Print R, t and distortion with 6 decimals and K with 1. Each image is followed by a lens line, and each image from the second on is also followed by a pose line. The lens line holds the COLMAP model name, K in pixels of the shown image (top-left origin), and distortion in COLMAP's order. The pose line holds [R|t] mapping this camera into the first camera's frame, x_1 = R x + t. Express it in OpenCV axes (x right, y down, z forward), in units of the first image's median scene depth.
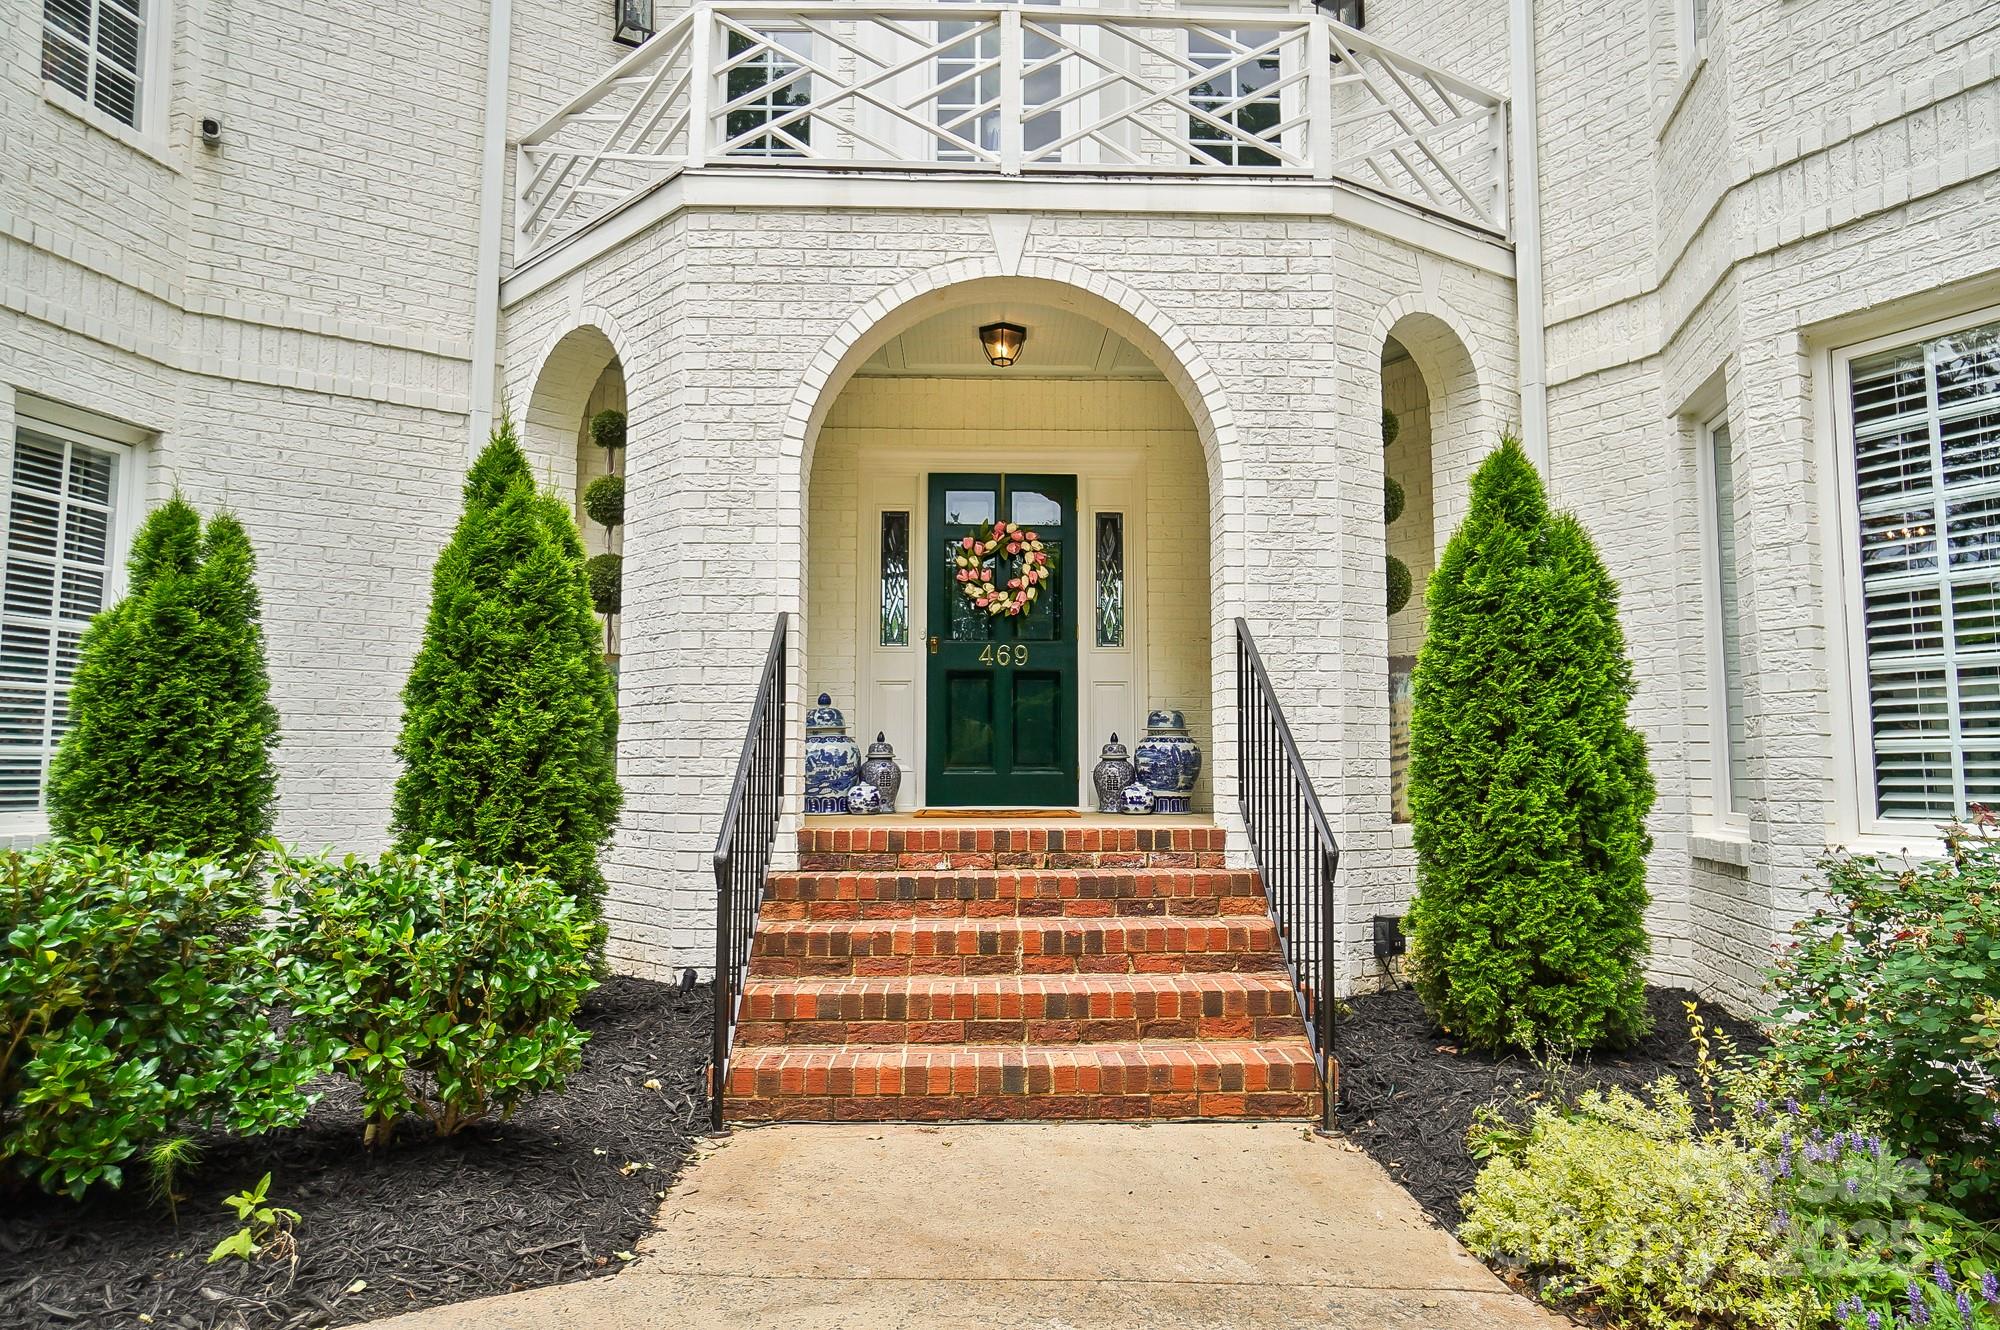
lens RADIAL K [[1207.7, 0, 1000.0], [0, 1207.7, 665.0], [0, 0, 1]] dist [-0.001925, -0.000280]
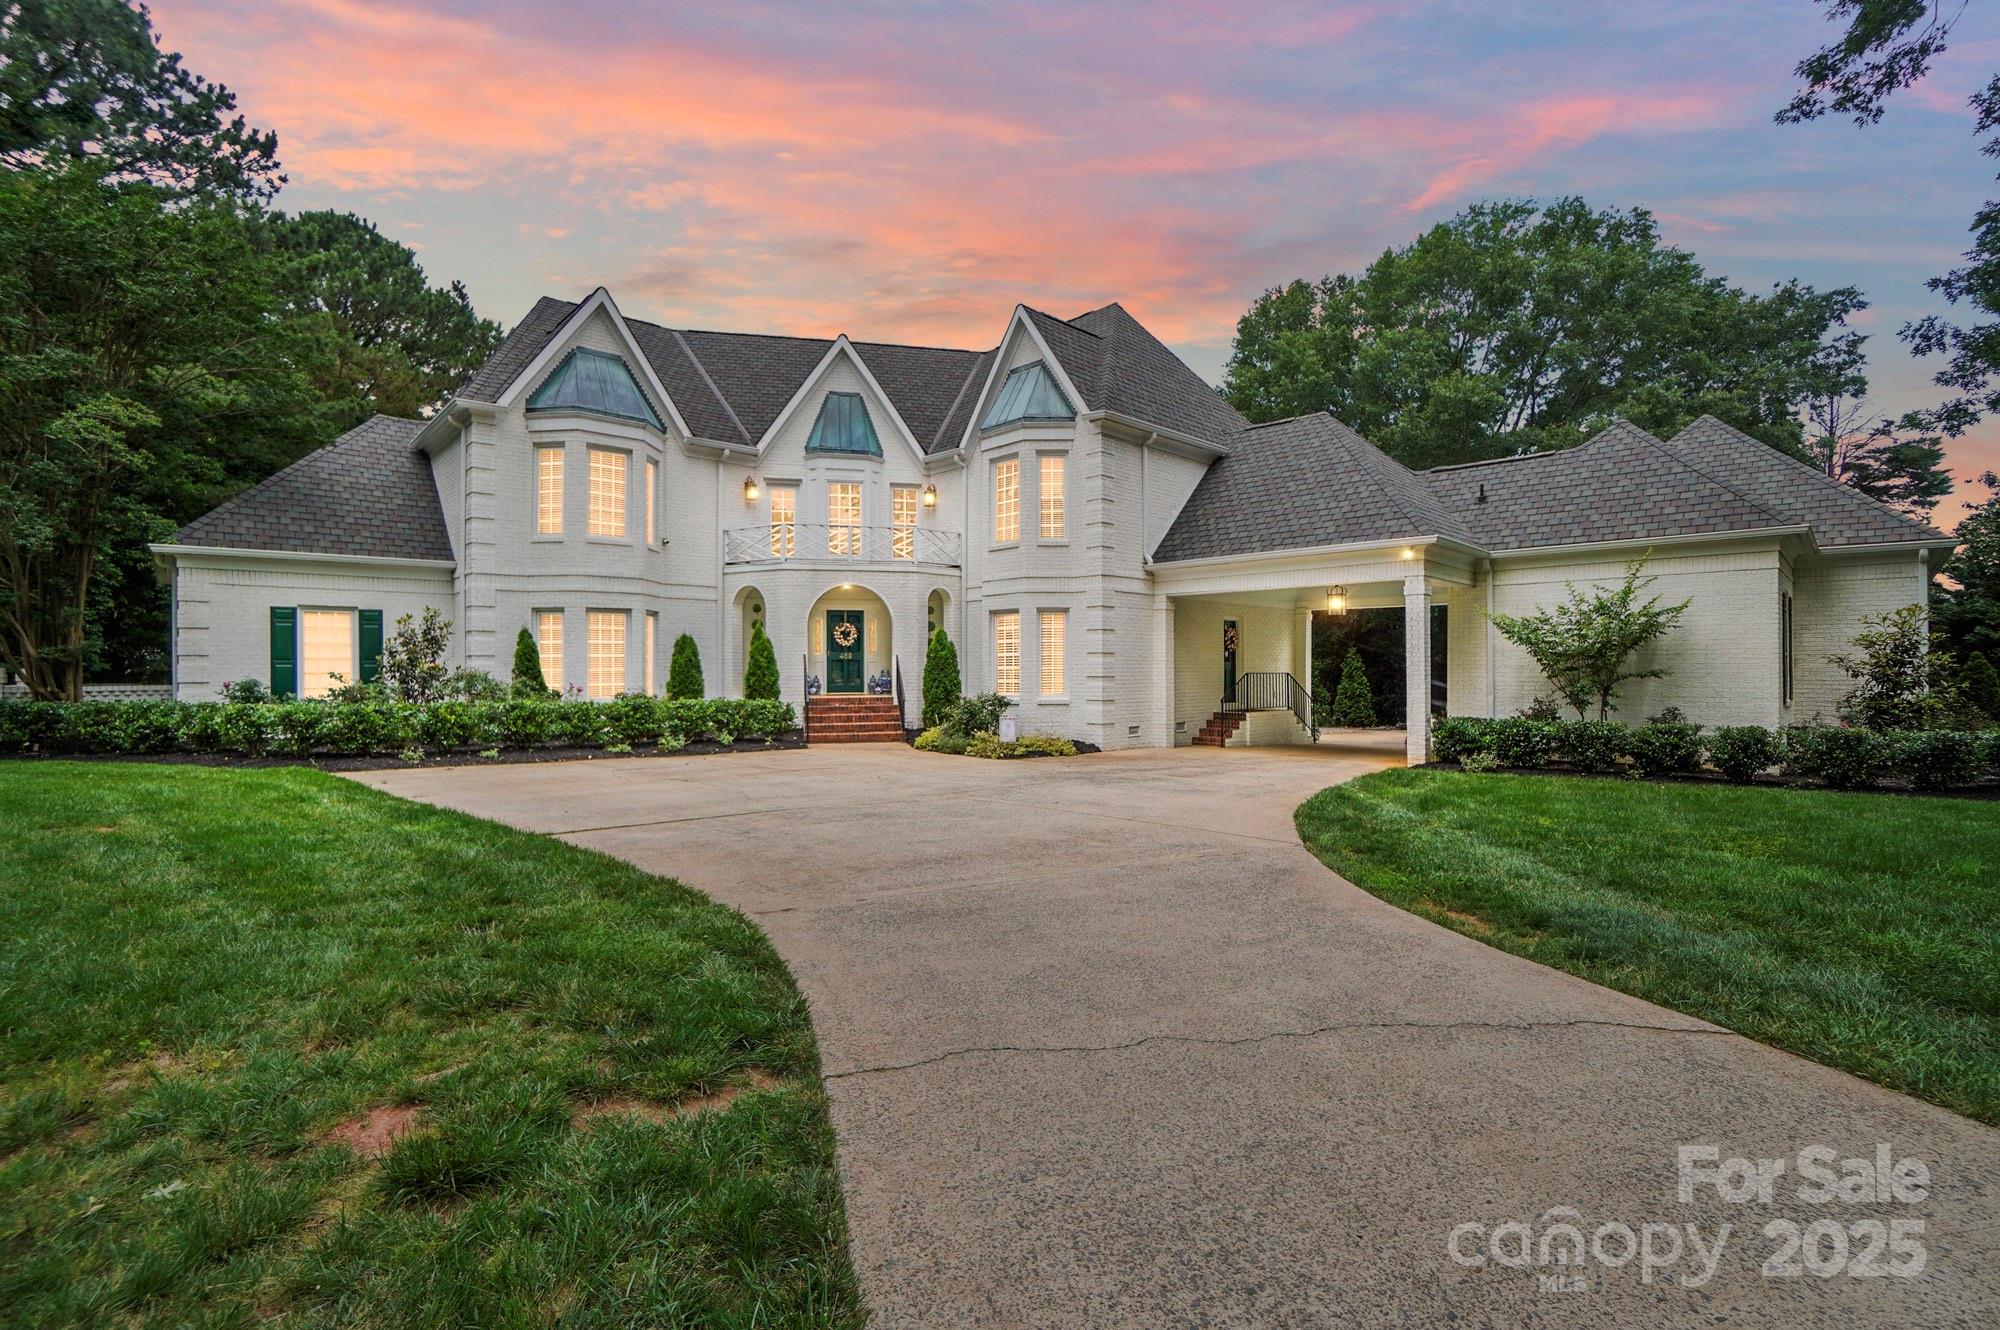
lens RADIAL K [[887.4, 0, 1000.0], [0, 887.4, 665.0], [0, 0, 1]] dist [-0.037045, -0.000123]
pose [[0.976004, -0.004072, 0.217715, -0.164503], [-0.015110, 0.996149, 0.086367, -0.284990], [-0.217229, -0.087584, 0.972184, -2.374389]]
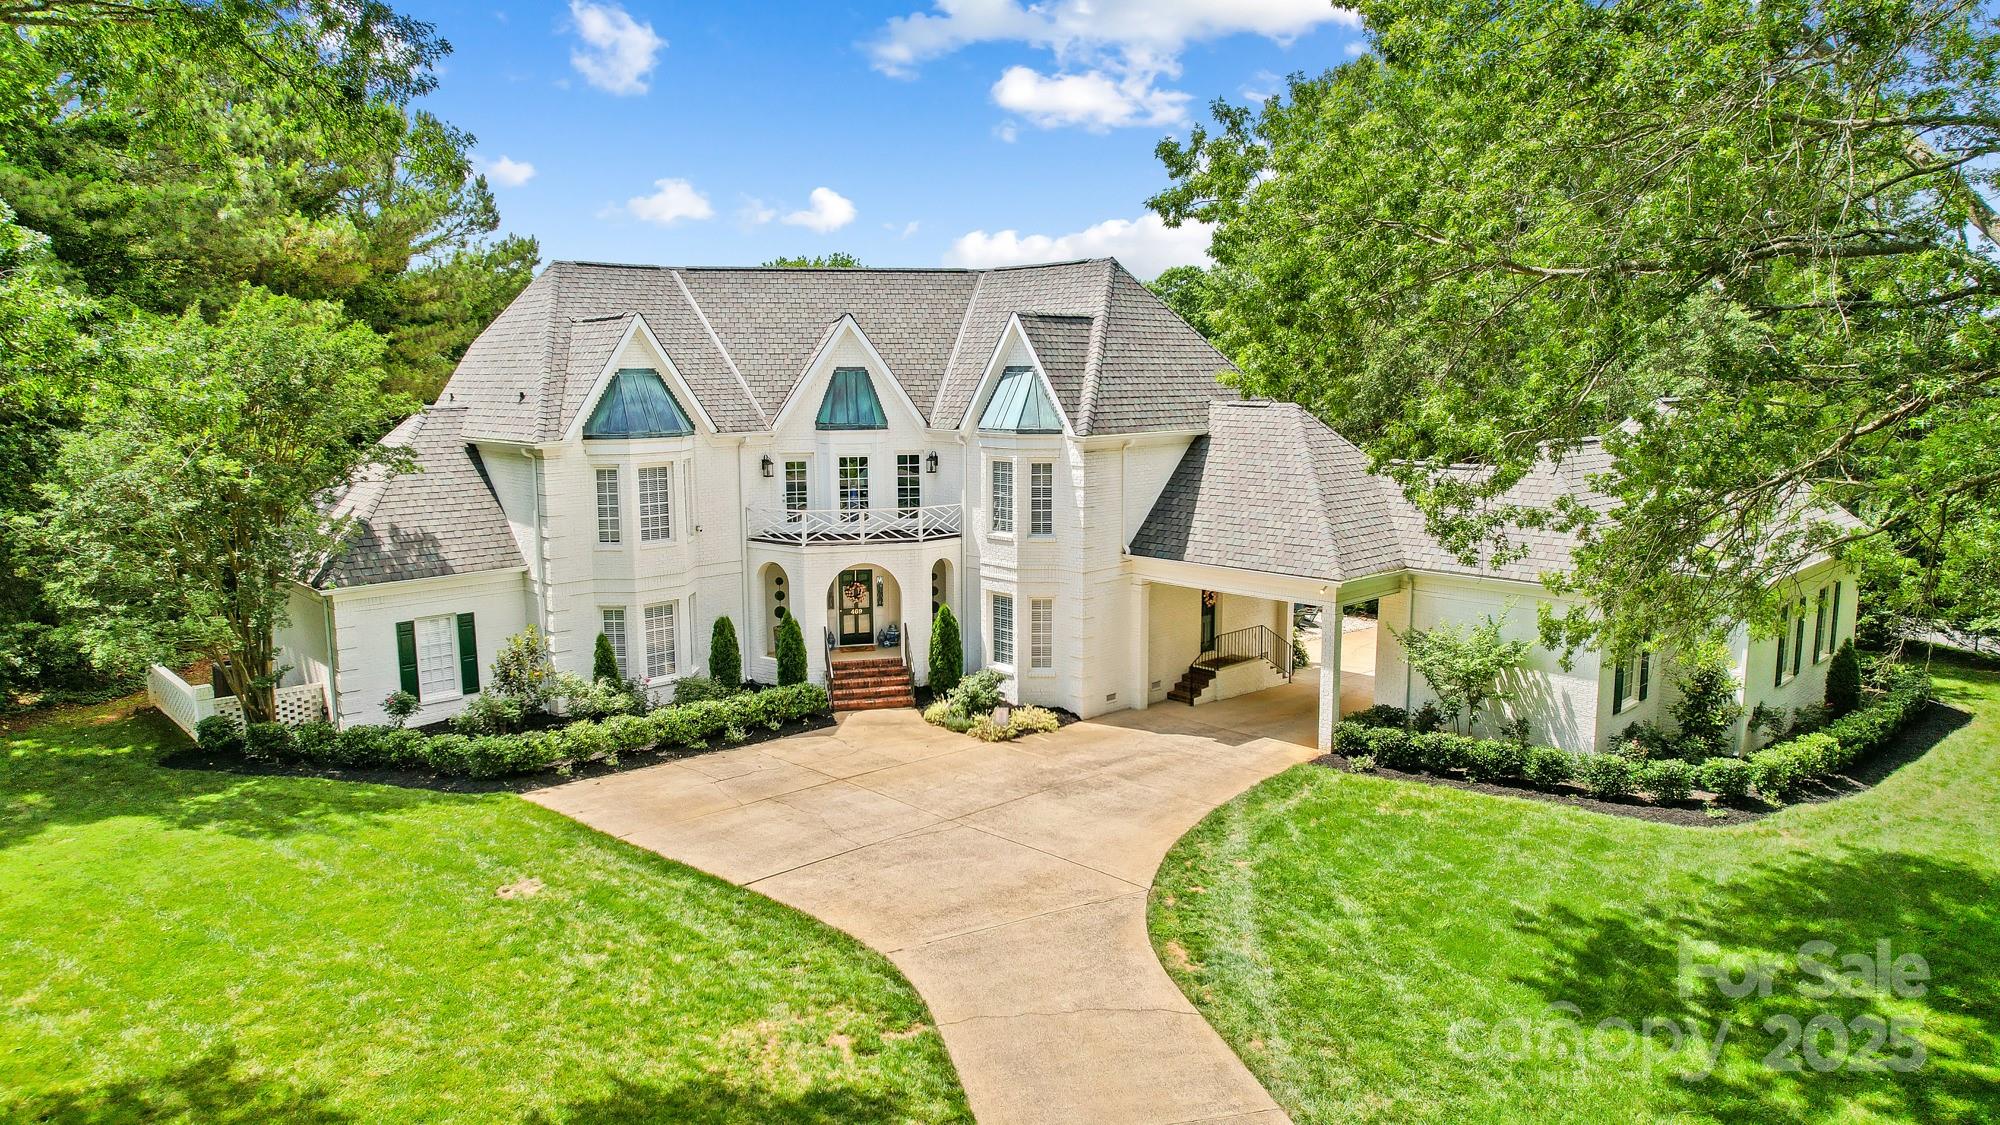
lens RADIAL K [[1300.0, 0, 1000.0], [0, 1300.0, 562.5], [0, 0, 1]] dist [-0.031980, -0.000035]
pose [[0.977844, -0.038389, 0.205784, -0.542302], [-0.013695, 0.969203, 0.245884, -1.616445], [-0.208886, -0.243254, 0.947203, -4.253172]]
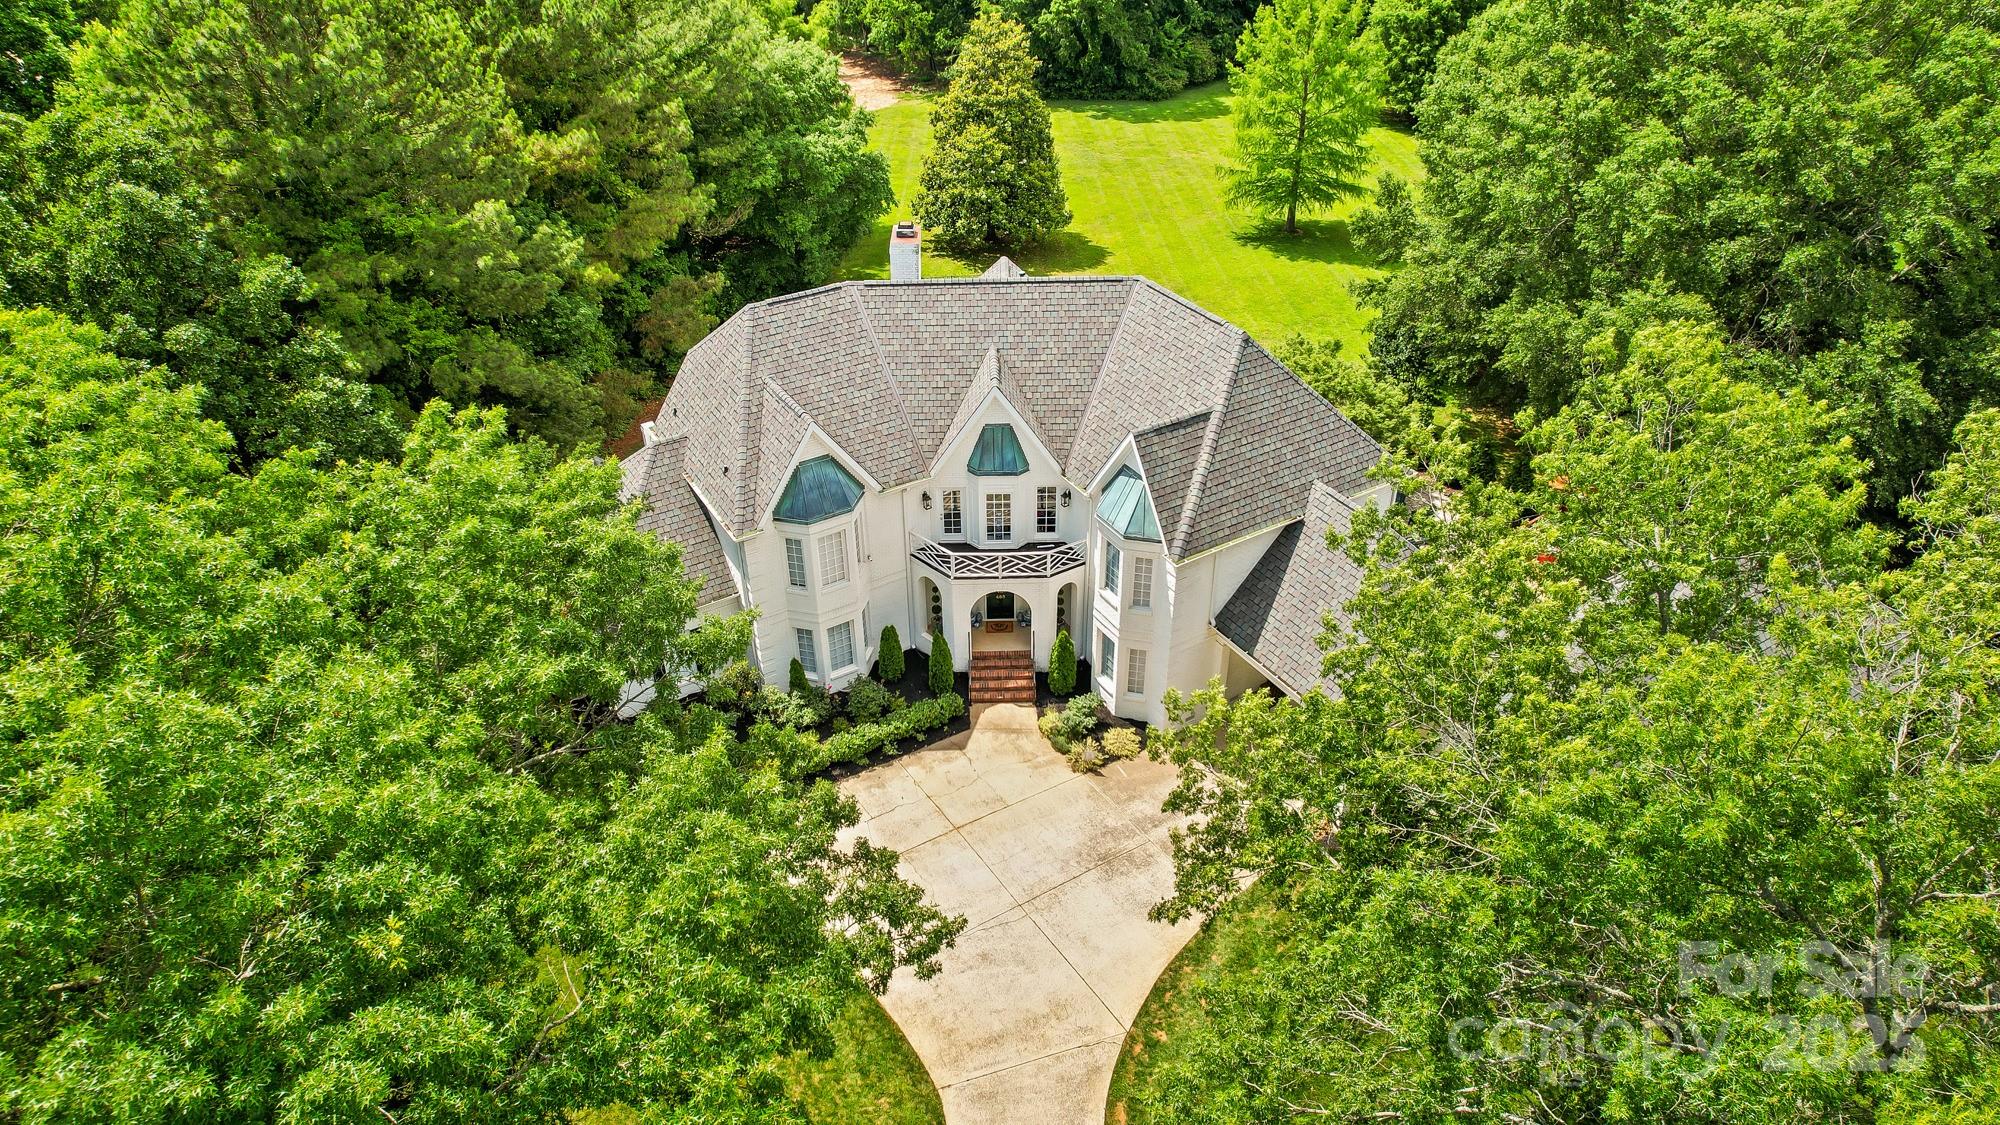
lens RADIAL K [[1300.0, 0, 1000.0], [0, 1300.0, 562.5], [0, 0, 1]] dist [-0.031980, -0.000035]
pose [[0.999867, -0.006497, -0.014974, 0.104597], [0.014746, 0.752904, 0.657965, -4.722421], [0.006999, -0.658098, 0.752900, -3.924803]]
